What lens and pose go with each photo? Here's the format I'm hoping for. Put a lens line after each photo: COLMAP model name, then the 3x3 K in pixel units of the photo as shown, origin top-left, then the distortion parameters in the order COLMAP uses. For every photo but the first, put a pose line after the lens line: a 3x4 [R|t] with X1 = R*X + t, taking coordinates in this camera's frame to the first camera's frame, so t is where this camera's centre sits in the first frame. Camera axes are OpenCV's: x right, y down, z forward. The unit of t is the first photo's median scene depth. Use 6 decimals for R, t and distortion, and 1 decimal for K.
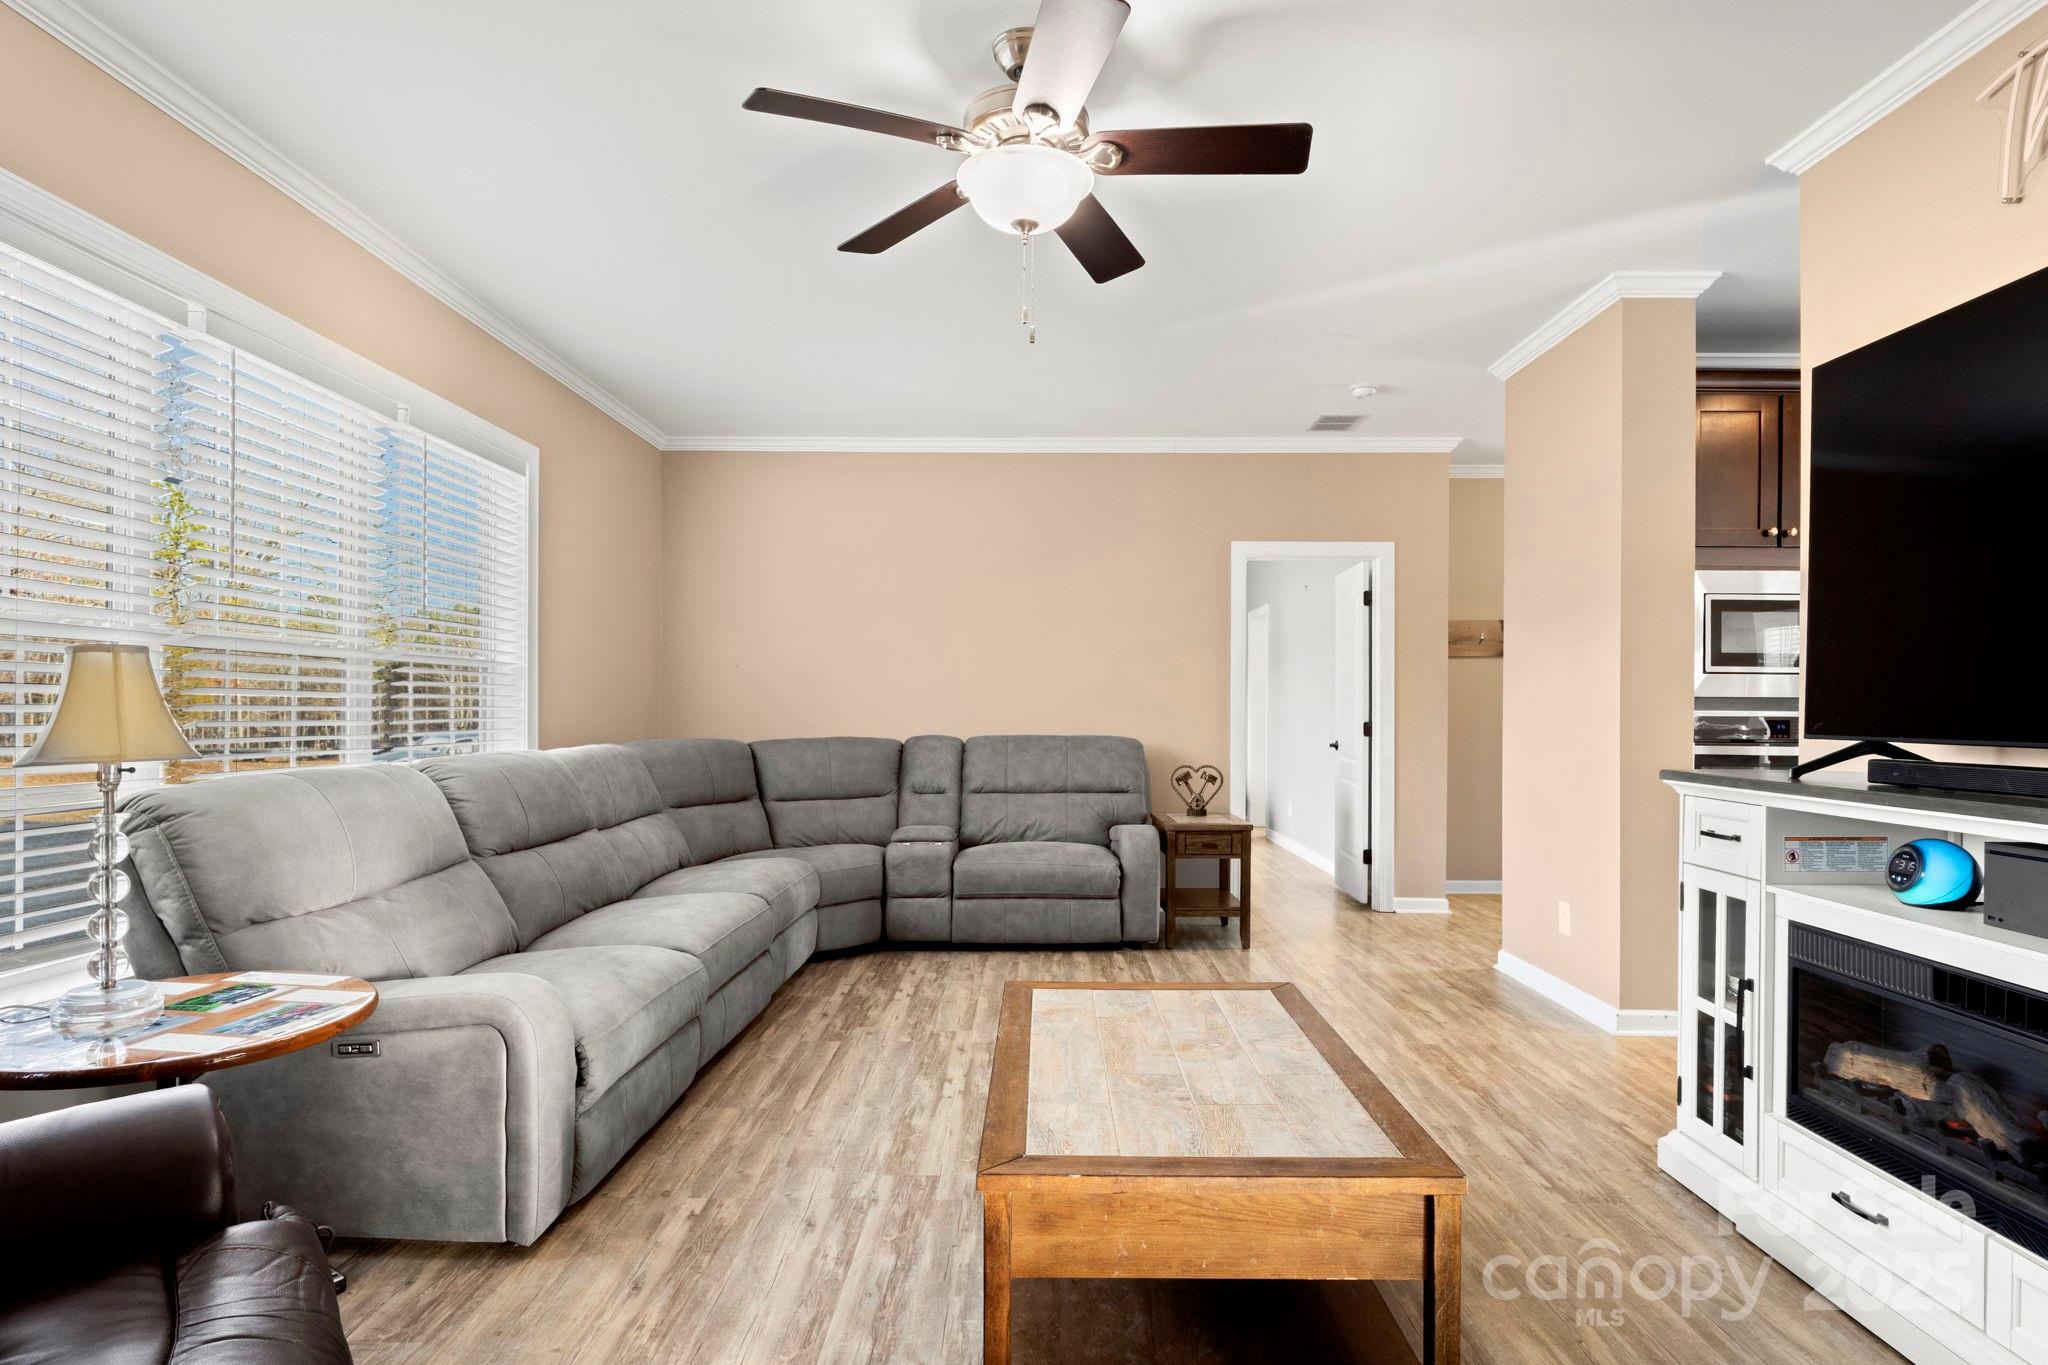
lens RADIAL K [[1113.8, 0, 1031.0], [0, 1113.8, 709.2], [0, 0, 1]] dist [-0.003426, -0.000494]
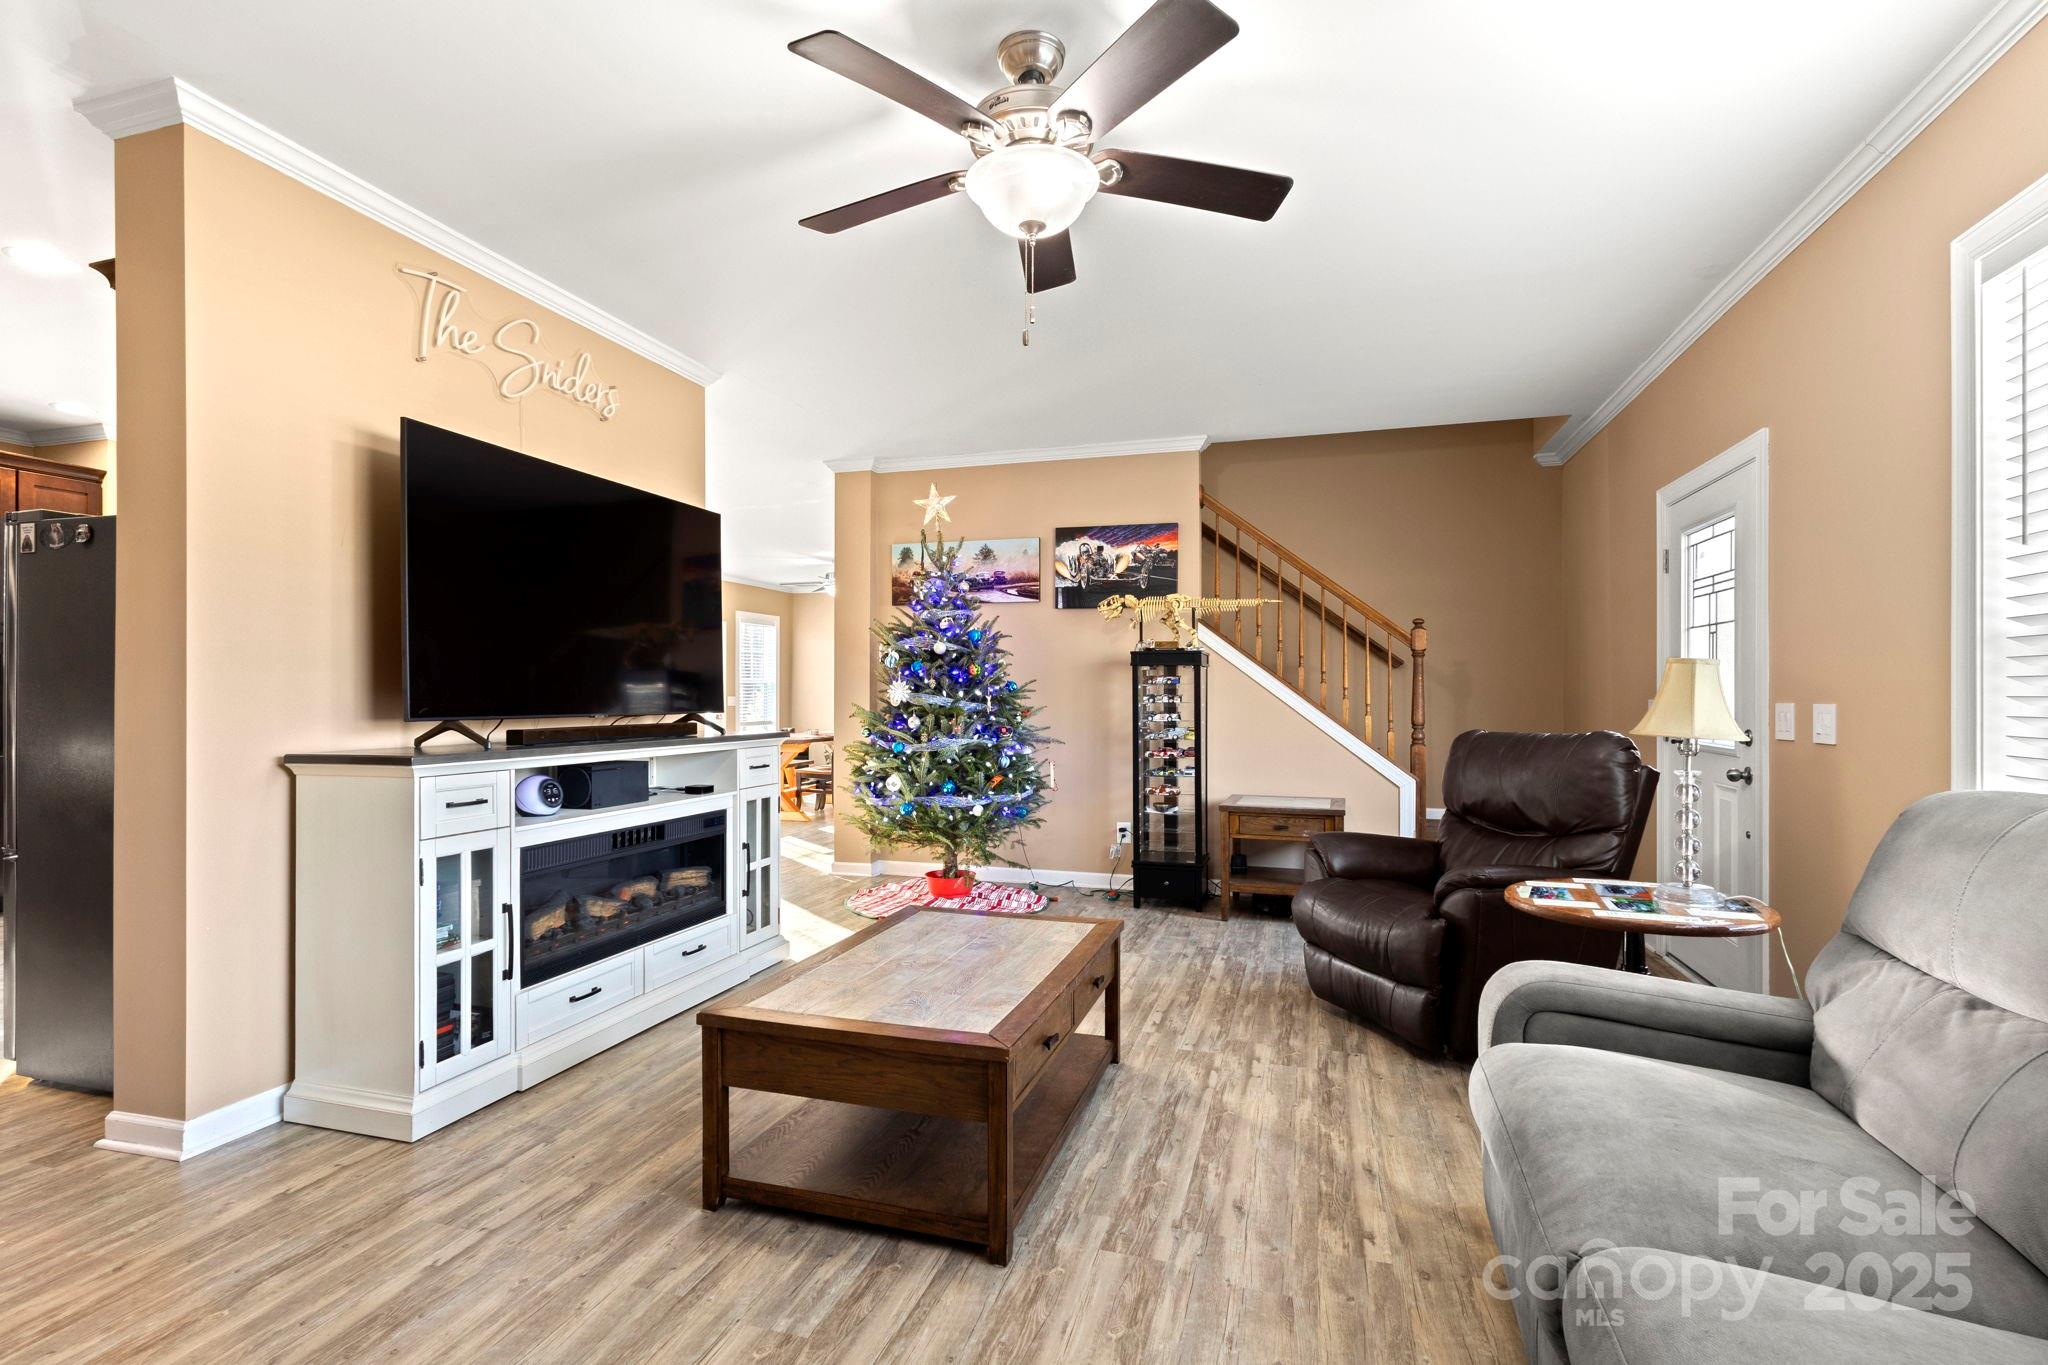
lens RADIAL K [[947.4, 0, 1022.8], [0, 947.4, 698.6], [0, 0, 1]] dist [0.003357, 0.000595]
pose [[-0.958695, -0.003426, 0.284416, -0.227484], [-0.002122, 0.999986, 0.004892, -0.004744], [-0.284428, 0.004087, -0.958689, 1.687035]]
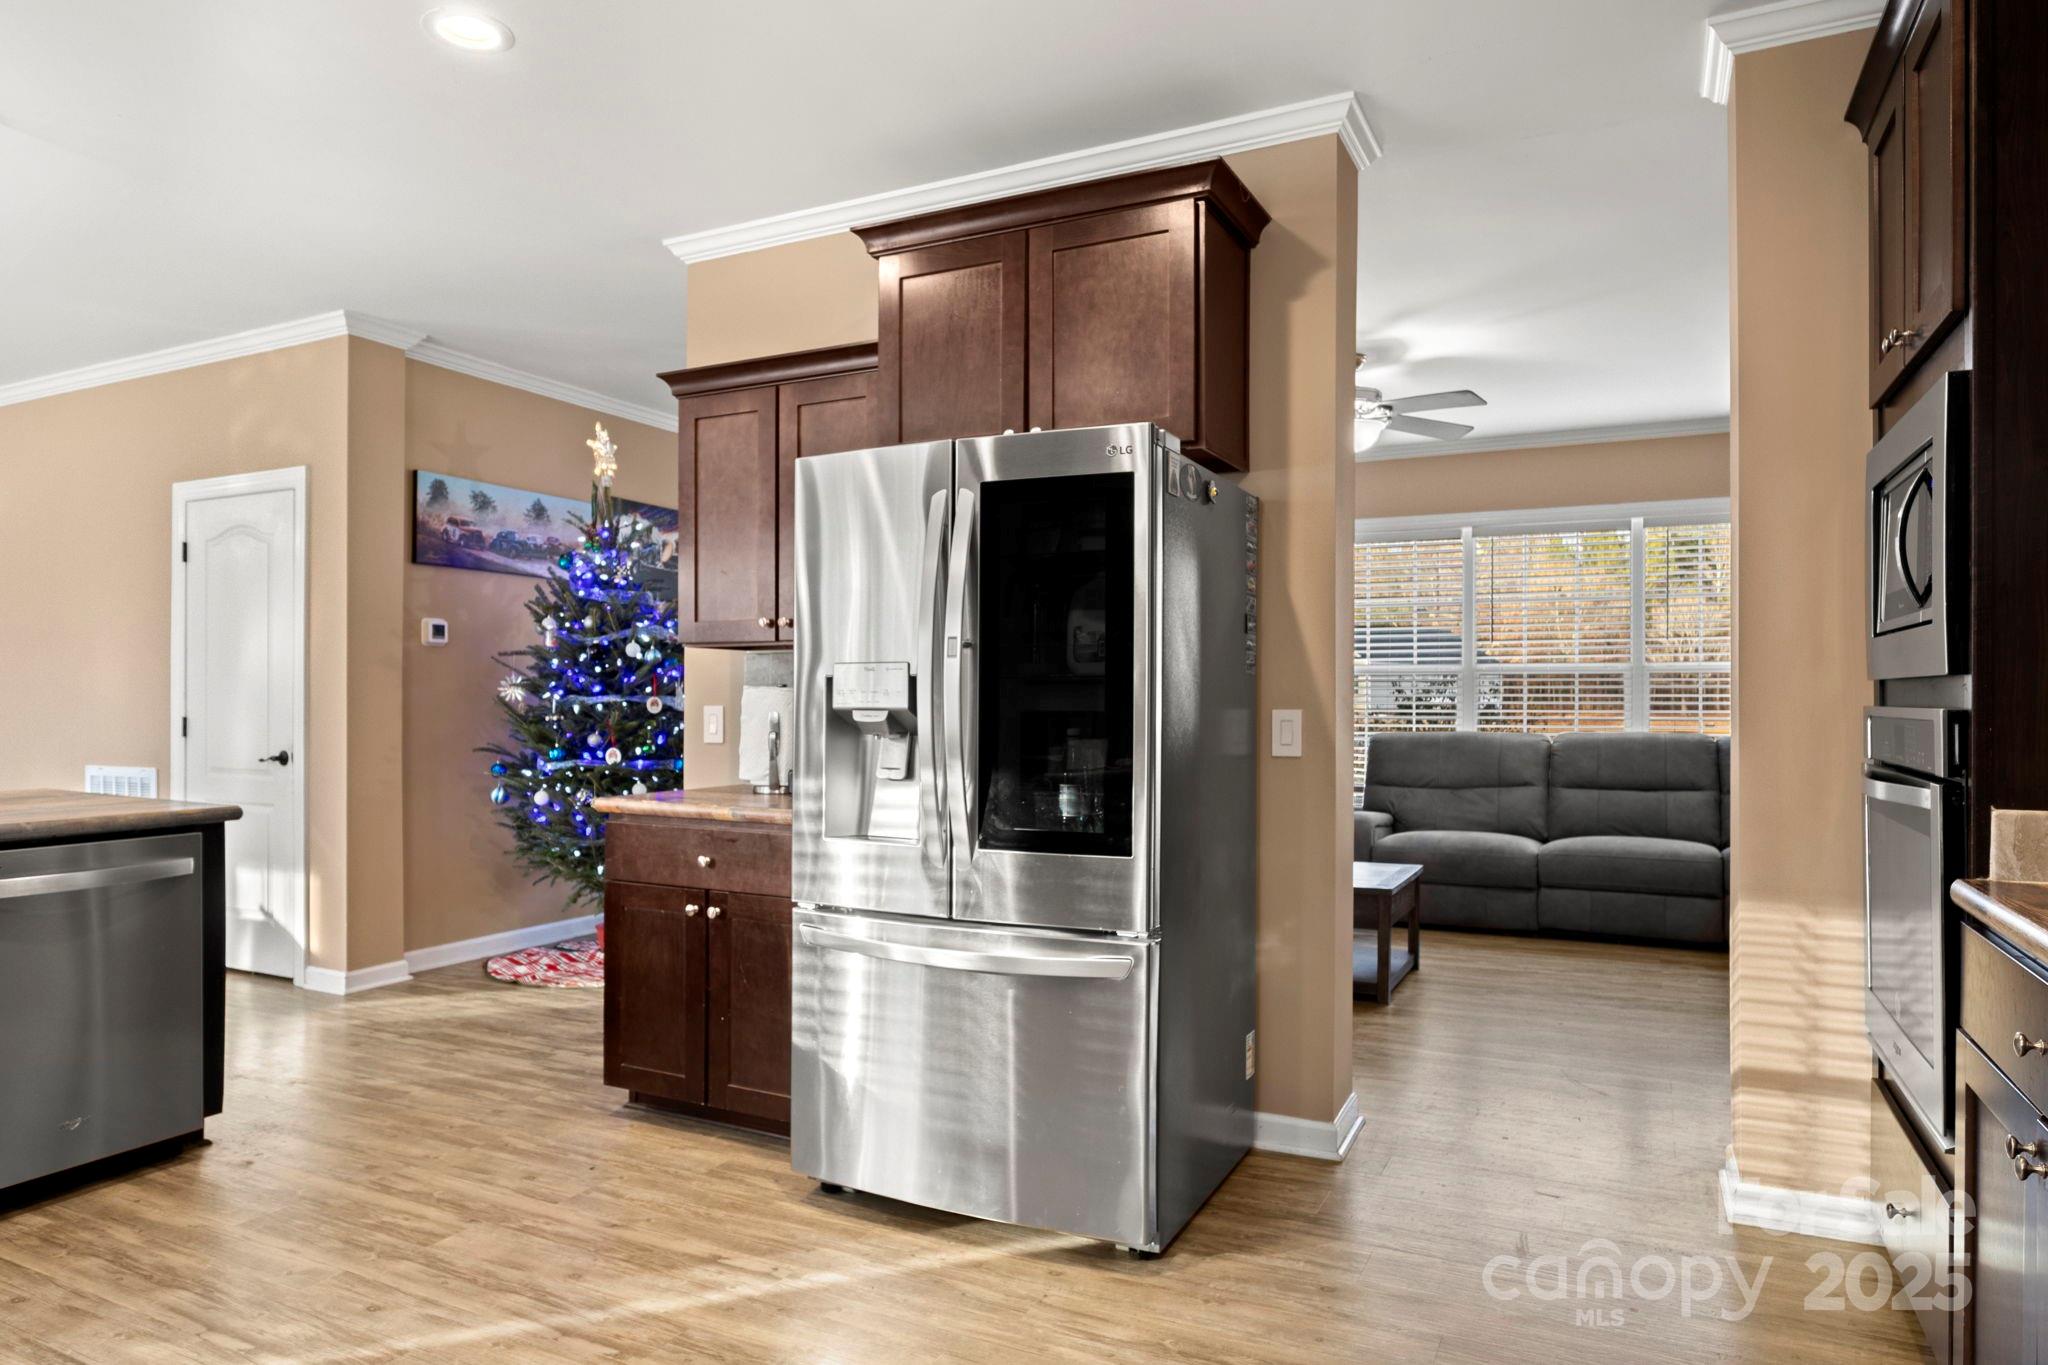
lens RADIAL K [[1294.8, 0, 1019.7], [0, 1294.8, 694.6], [0, 0, 1]] dist [0.004024, -0.002545]
pose [[-0.452053, -0.010534, -0.891929, 2.090425], [-0.002226, 0.999940, -0.010682, 0.012879], [0.891989, -0.002843, -0.452049, 1.383183]]
